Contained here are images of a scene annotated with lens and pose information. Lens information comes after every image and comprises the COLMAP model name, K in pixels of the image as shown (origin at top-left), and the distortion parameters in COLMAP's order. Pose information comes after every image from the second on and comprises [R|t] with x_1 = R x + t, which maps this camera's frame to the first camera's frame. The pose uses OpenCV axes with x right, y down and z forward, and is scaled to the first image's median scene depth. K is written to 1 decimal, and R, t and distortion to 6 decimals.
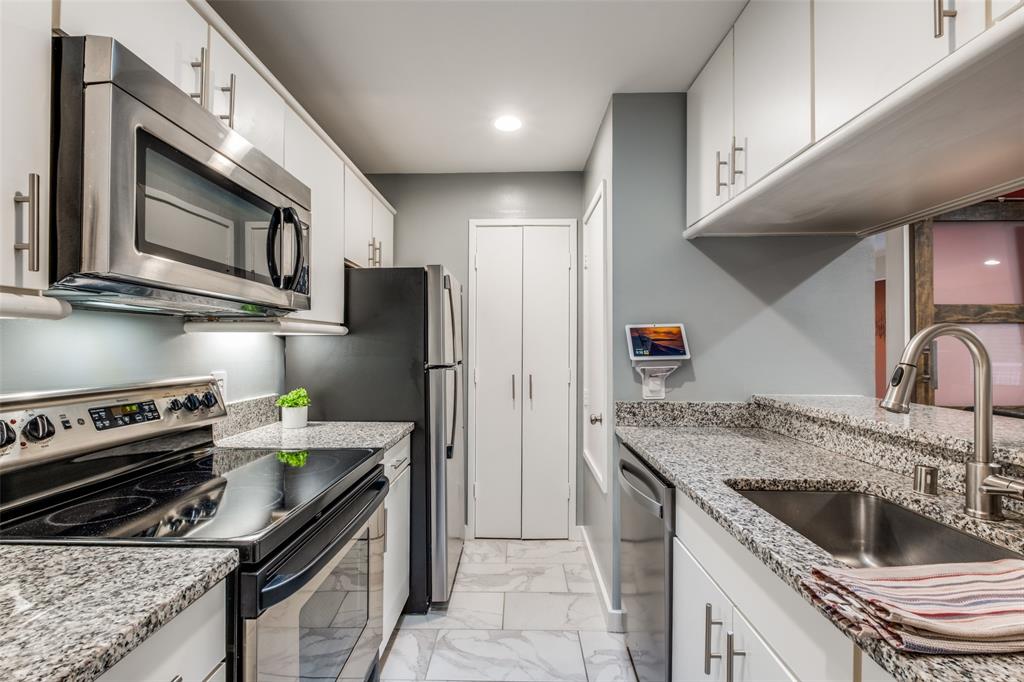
lens RADIAL K [[453.8, 0, 500.1], [0, 453.8, 342.9], [0, 0, 1]] dist [-0.000313, -0.000102]
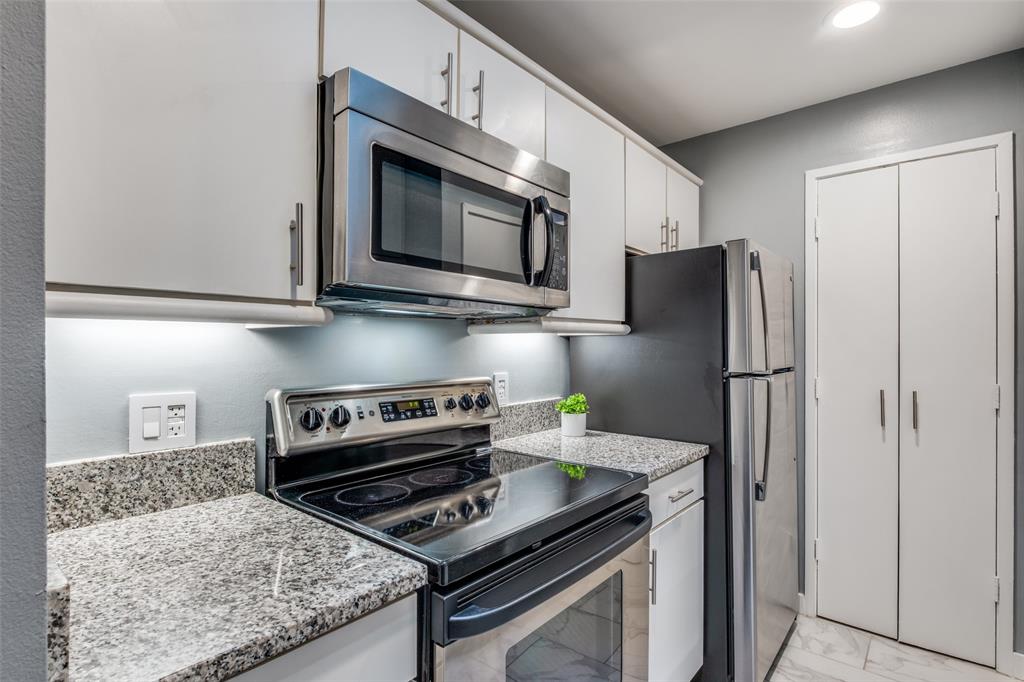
lens RADIAL K [[500.3, 0, 507.9], [0, 500.3, 343.4], [0, 0, 1]] dist [-0.001957, -0.000559]
pose [[0.783450, -0.005272, -0.621433, 0.110373], [0.005852, 0.999982, -0.001105, -0.001252], [0.621428, -0.002771, 0.783466, 0.168563]]
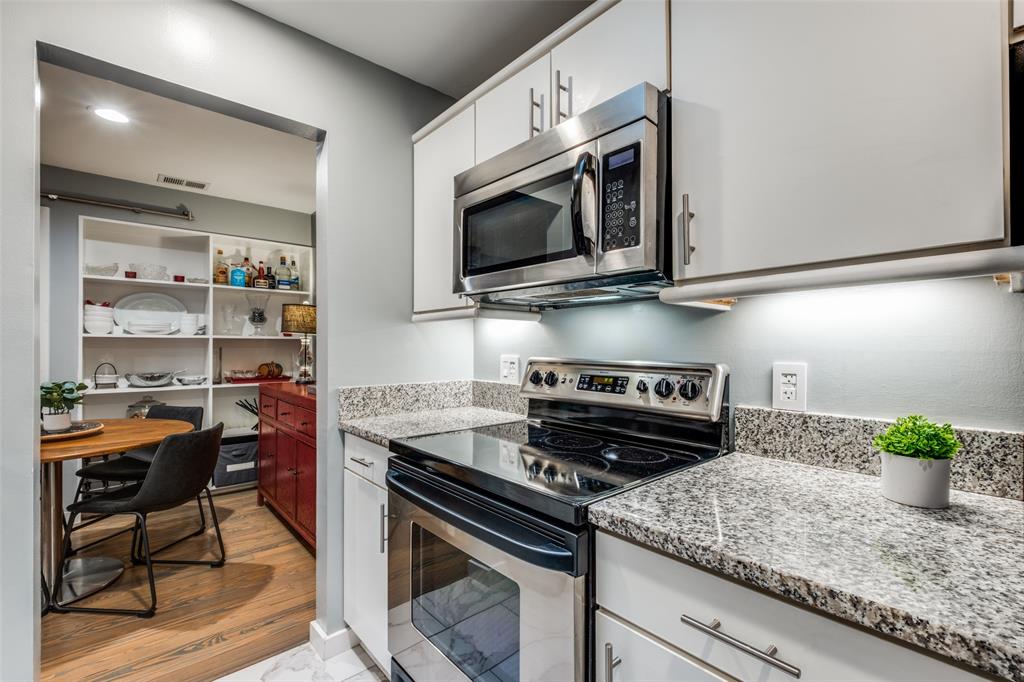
lens RADIAL K [[453.8, 0, 500.1], [0, 453.8, 342.9], [0, 0, 1]] dist [-0.000313, -0.000102]
pose [[-0.736345, -0.007470, -0.676565, 0.208808], [0.002468, 0.999903, -0.013726, 0.053199], [0.676602, -0.011777, -0.736255, 1.518490]]
